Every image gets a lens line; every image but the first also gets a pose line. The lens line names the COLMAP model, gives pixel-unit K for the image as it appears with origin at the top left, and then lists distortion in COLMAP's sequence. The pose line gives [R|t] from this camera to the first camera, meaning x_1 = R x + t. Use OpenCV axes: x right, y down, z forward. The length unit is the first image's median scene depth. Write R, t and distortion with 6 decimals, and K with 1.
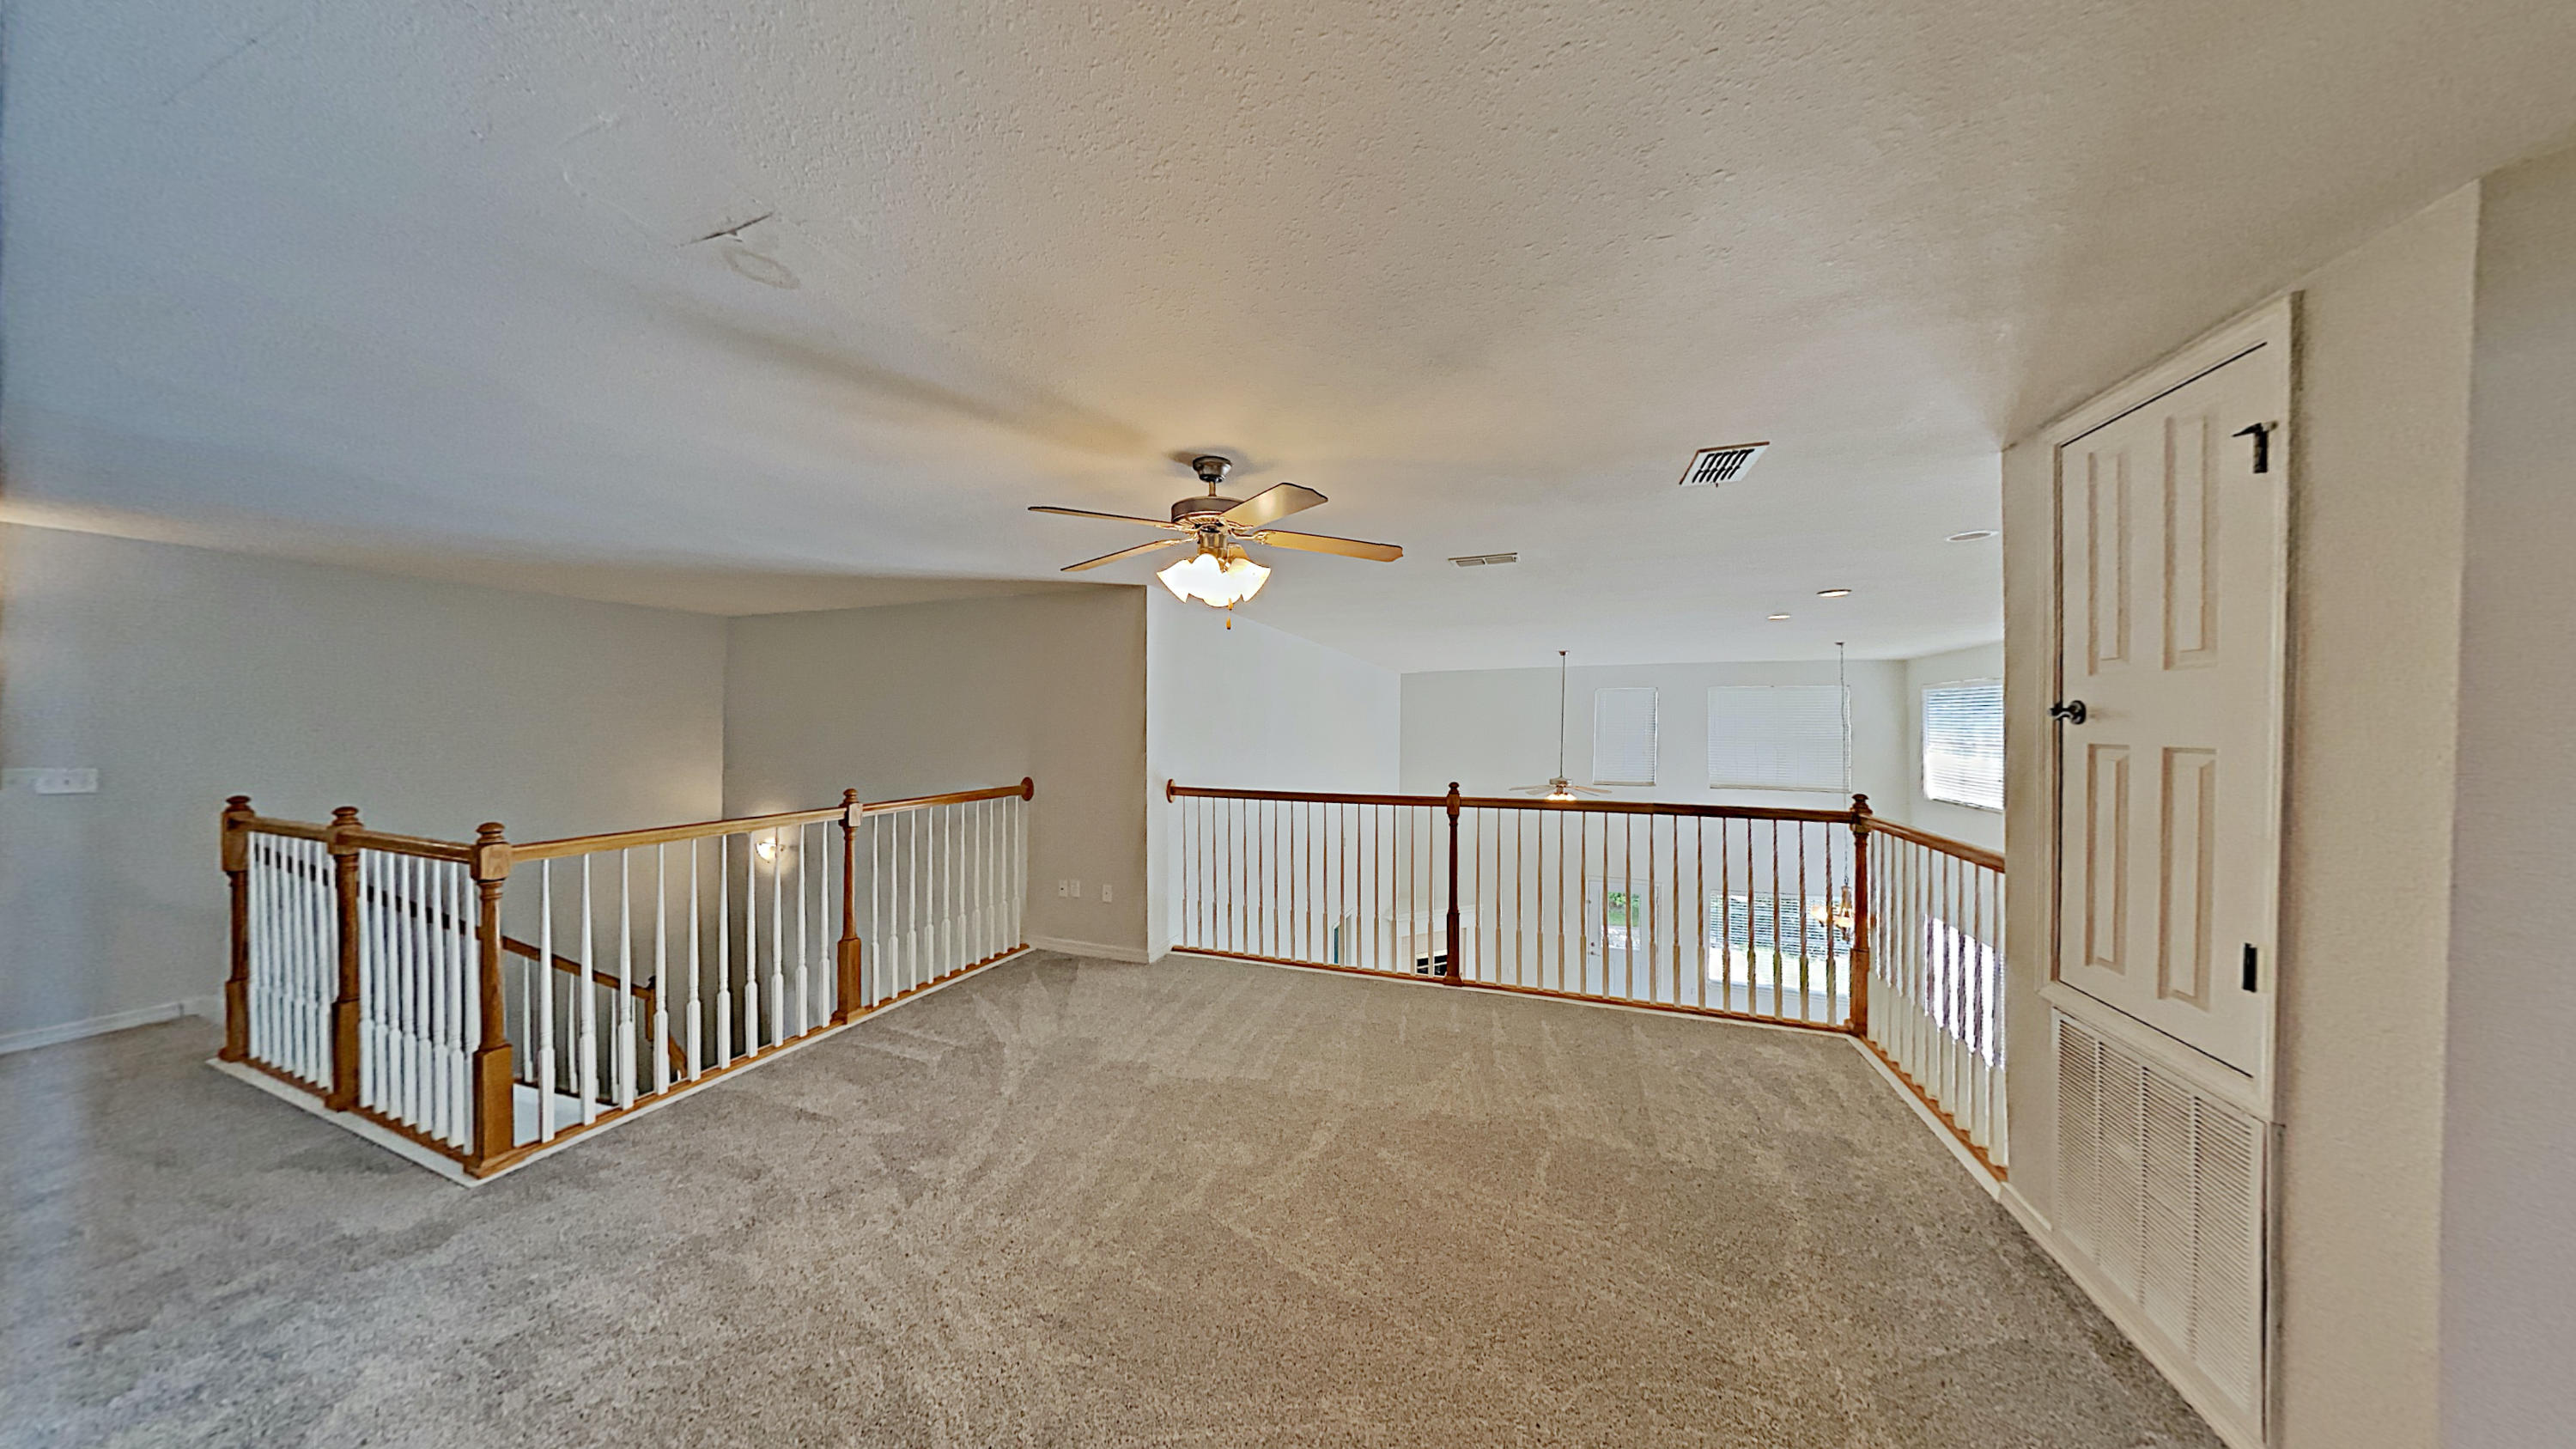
lens RADIAL K [[726.2, 0, 1288.3], [0, 726.2, 724.3], [0, 0, 1]] dist [-0.000164, 0.000033]
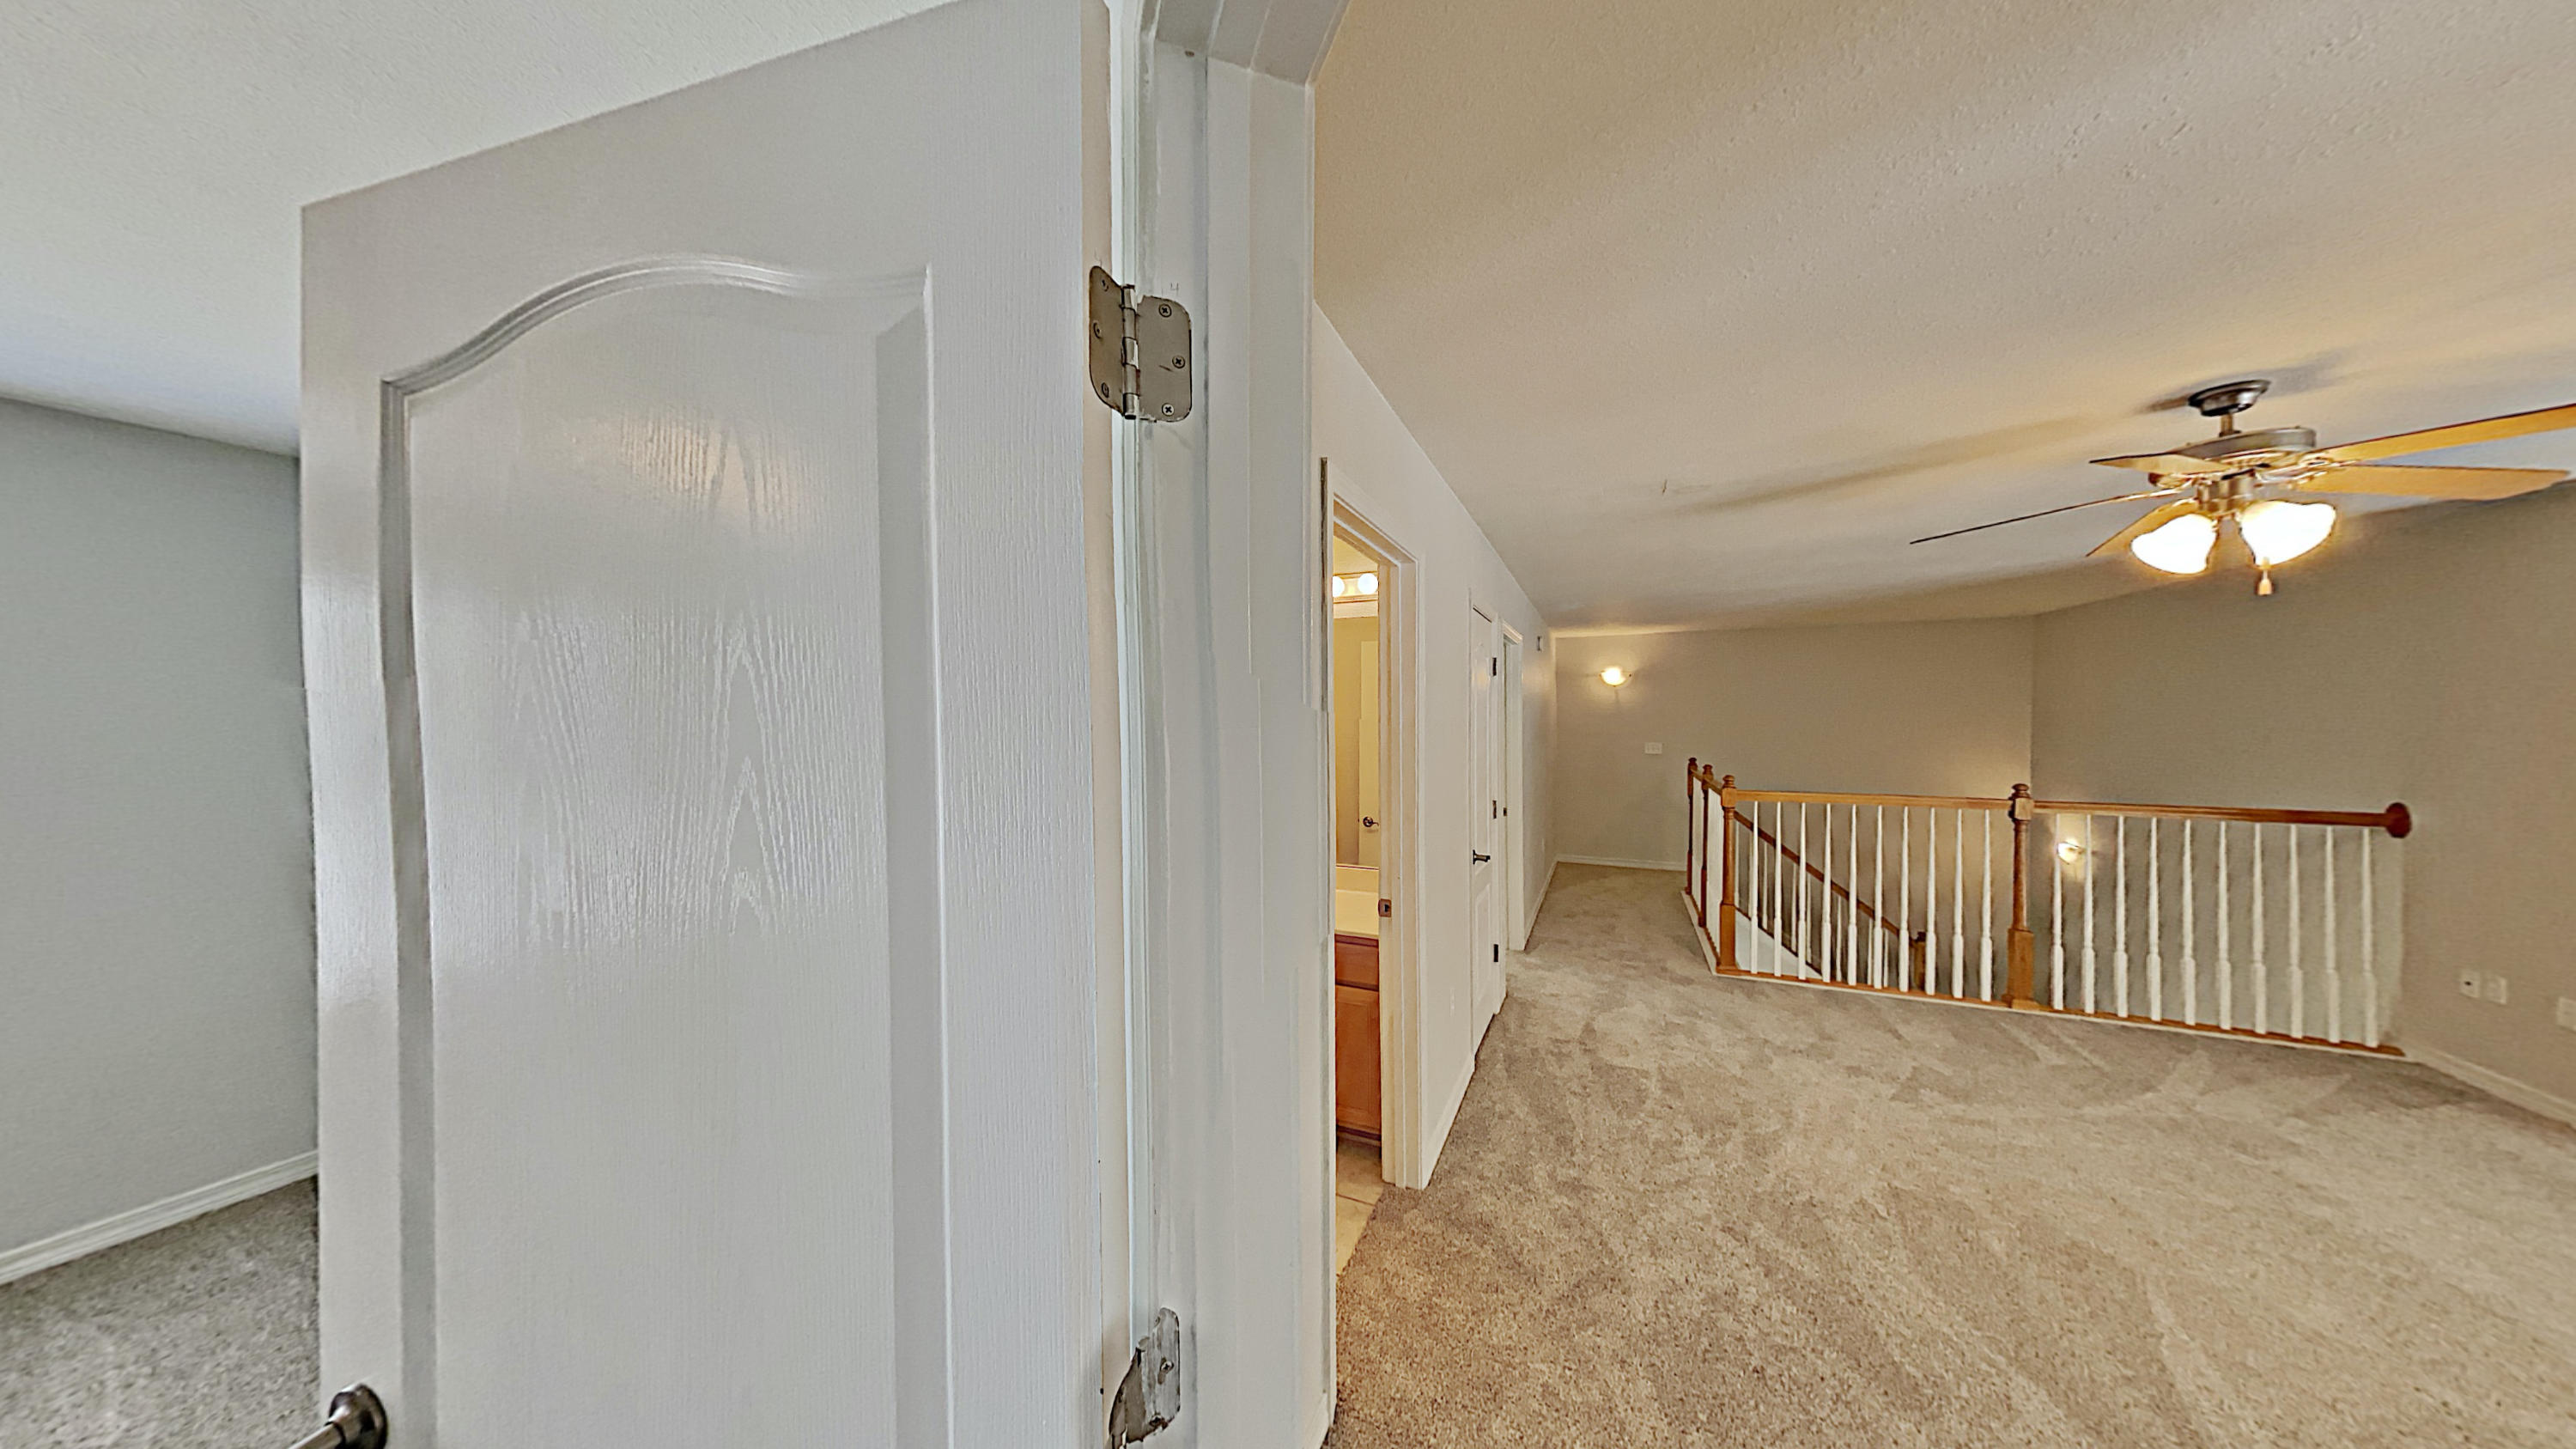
lens RADIAL K [[726.2, 0, 1288.3], [0, 726.2, 724.3], [0, 0, 1]] dist [-0.000164, 0.000033]
pose [[-0.037520, 0.005480, -0.999281, 0.468310], [-0.004579, 0.999974, 0.005656, 0.004845], [0.999285, 0.004788, -0.037494, -0.000046]]
